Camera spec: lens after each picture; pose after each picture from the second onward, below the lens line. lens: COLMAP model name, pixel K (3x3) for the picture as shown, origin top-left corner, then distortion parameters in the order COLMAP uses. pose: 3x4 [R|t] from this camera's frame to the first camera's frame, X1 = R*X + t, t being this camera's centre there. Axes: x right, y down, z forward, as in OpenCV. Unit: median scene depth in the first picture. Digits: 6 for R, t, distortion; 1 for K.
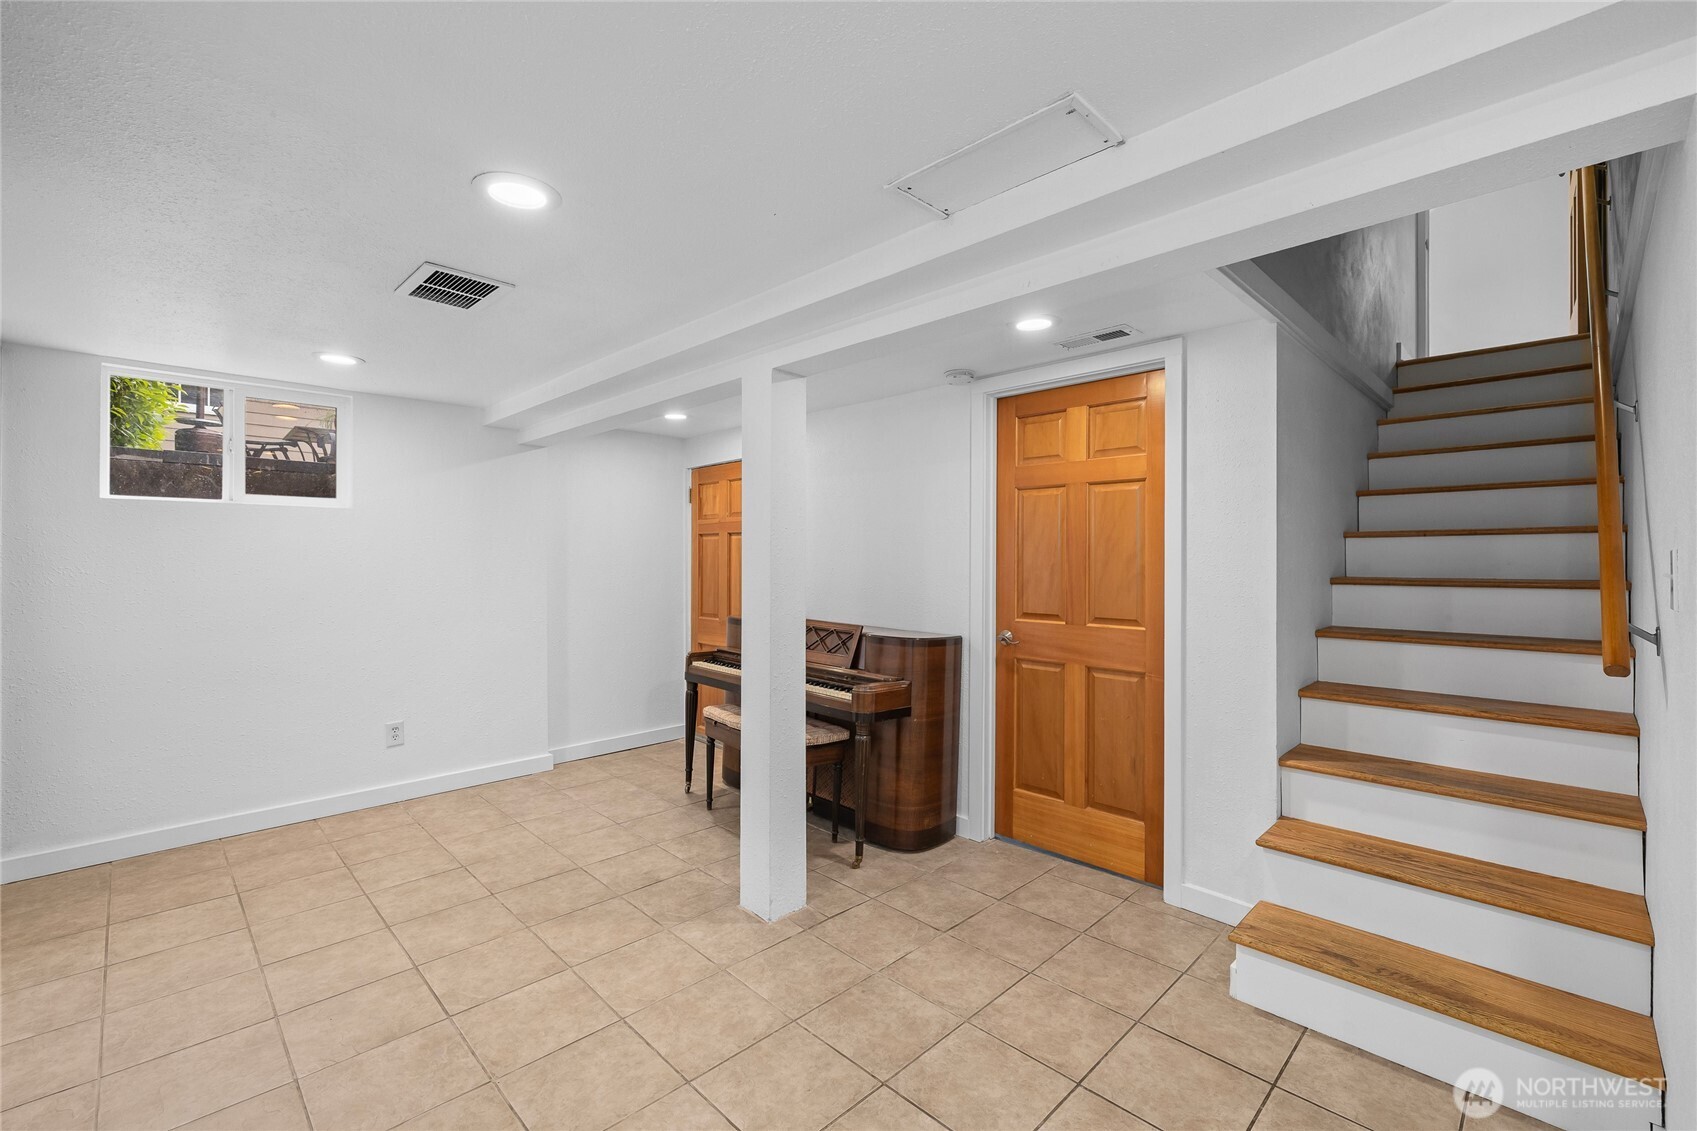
lens RADIAL K [[718.9, 0, 842.6], [0, 718.9, 562.7], [0, 0, 1]] dist [0.004555, 0.000353]
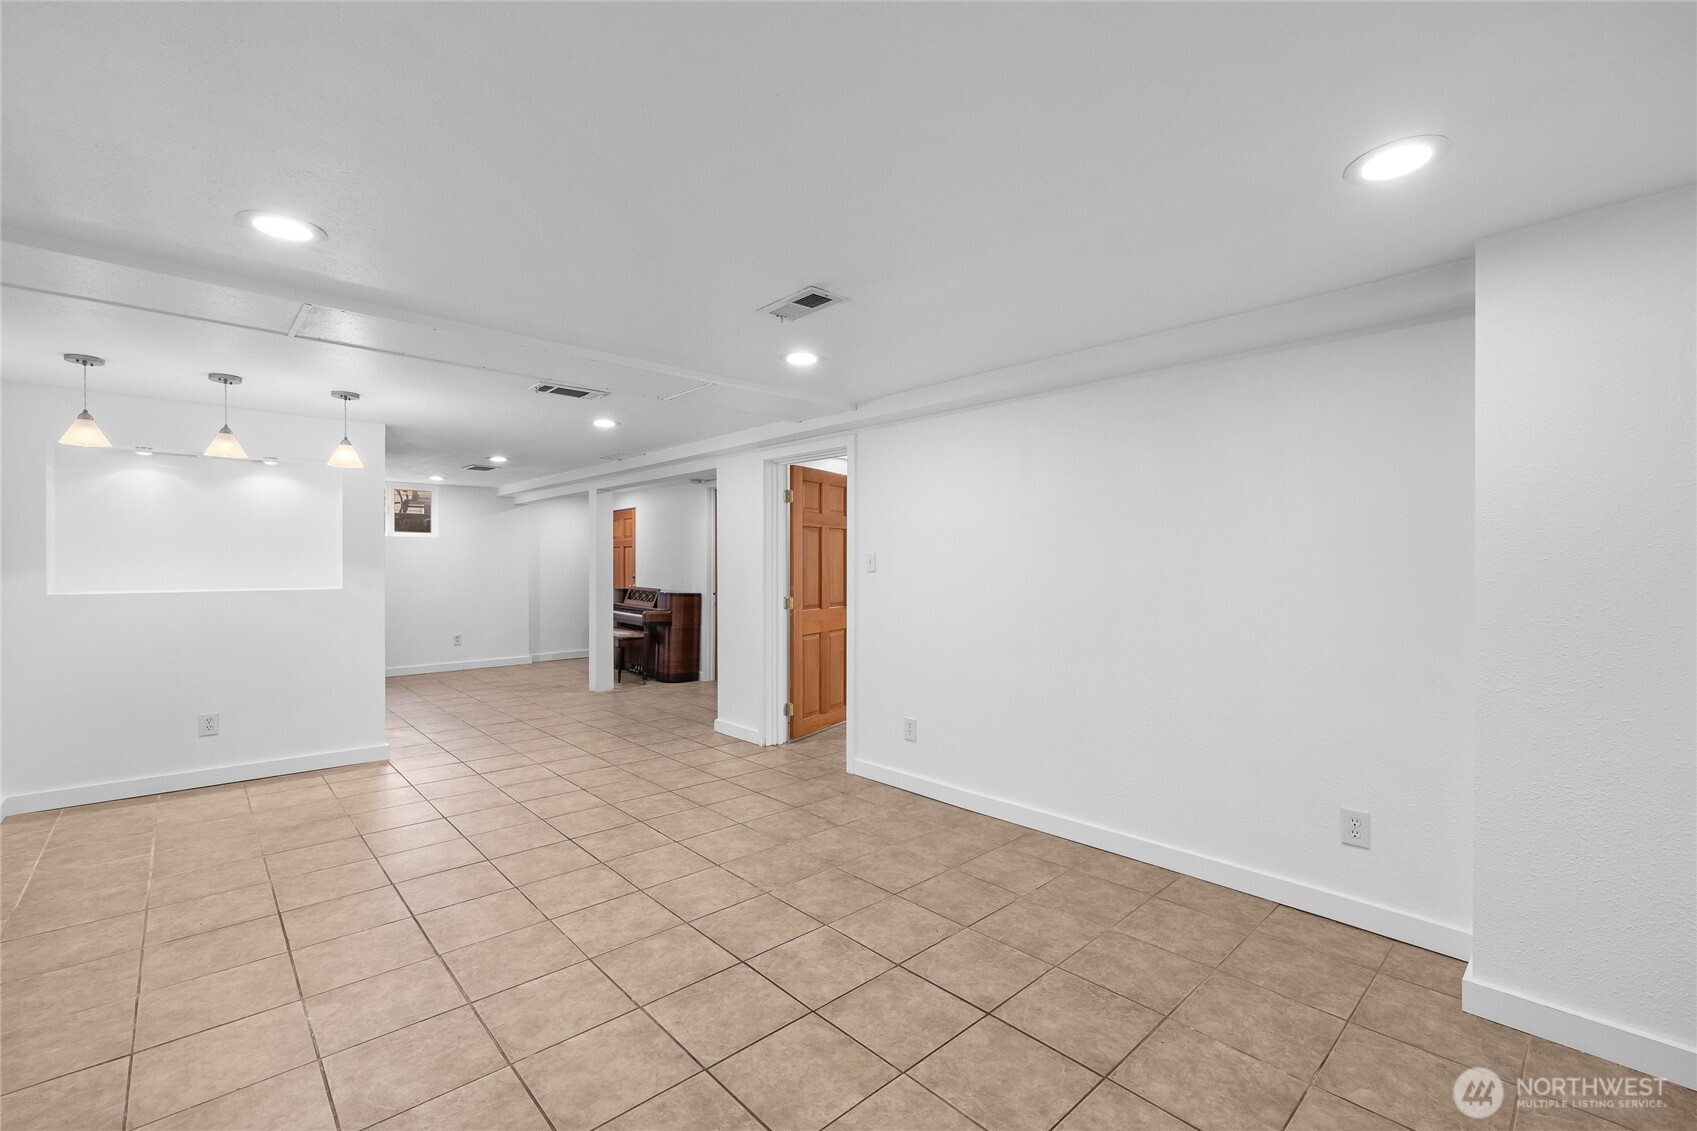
lens RADIAL K [[718.9, 0, 854.2], [0, 718.9, 563.4], [0, 0, 1]] dist [0.004555, 0.000353]
pose [[0.999509, -0.001708, -0.031295, 0.703721], [0.001798, 0.999994, 0.002829, 0.002699], [0.031290, -0.002884, 0.999506, -1.236425]]
